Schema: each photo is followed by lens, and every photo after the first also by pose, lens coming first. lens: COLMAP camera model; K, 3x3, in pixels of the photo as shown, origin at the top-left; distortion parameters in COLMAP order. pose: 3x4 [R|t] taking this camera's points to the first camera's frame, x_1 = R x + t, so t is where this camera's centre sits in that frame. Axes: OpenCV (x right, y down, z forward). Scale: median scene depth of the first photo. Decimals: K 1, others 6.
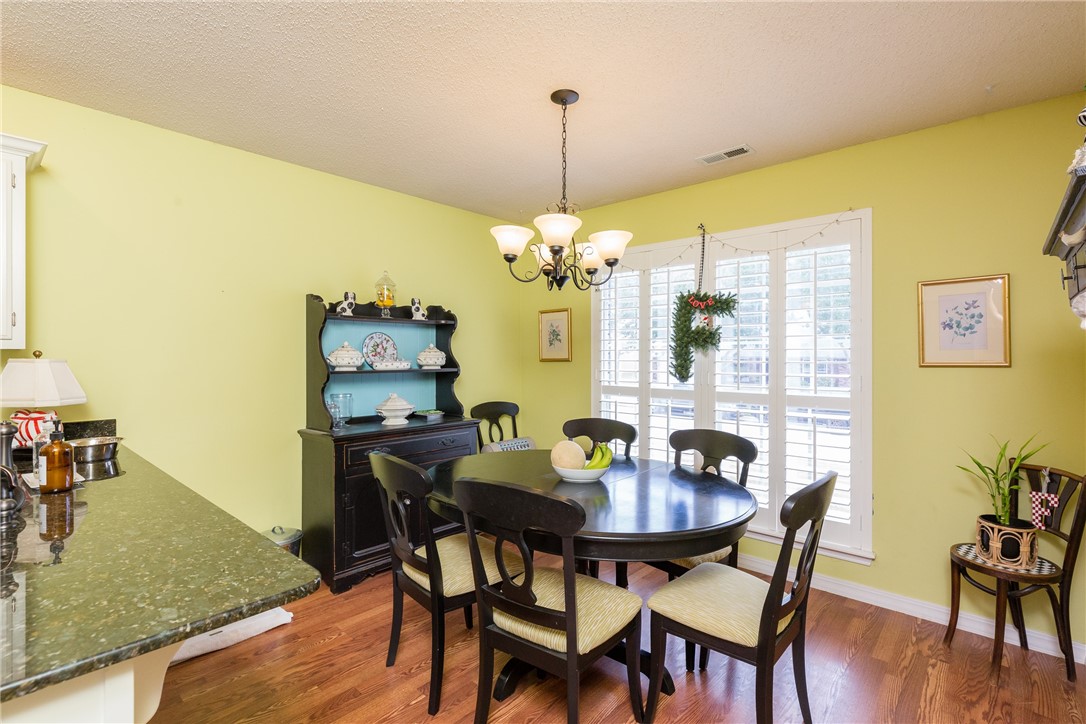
lens RADIAL K [[503.2, 0, 541.2], [0, 503.2, 358.9], [0, 0, 1]] dist [0.000200, 0.000083]
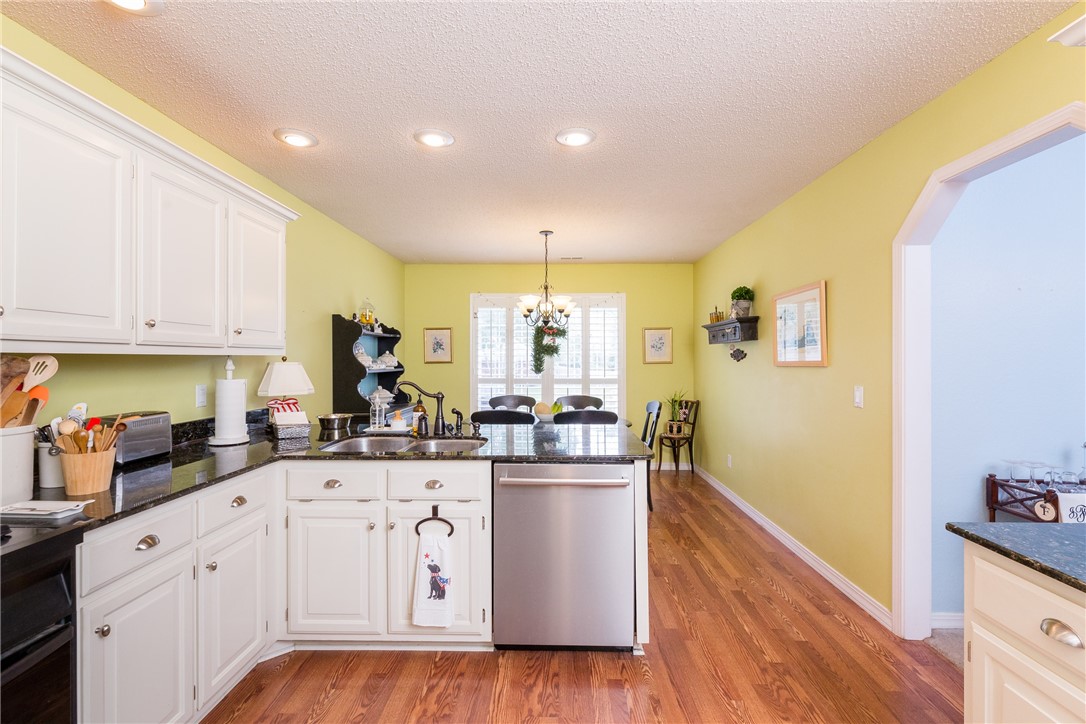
lens RADIAL K [[473.1, 0, 539.3], [0, 473.1, 358.2], [0, 0, 1]] dist [-0.003215, -0.000393]
pose [[0.766612, 0.000138, 0.642111, -0.847514], [0.005804, 0.999958, -0.007144, 0.002255], [-0.642085, 0.009203, 0.766578, -0.314108]]
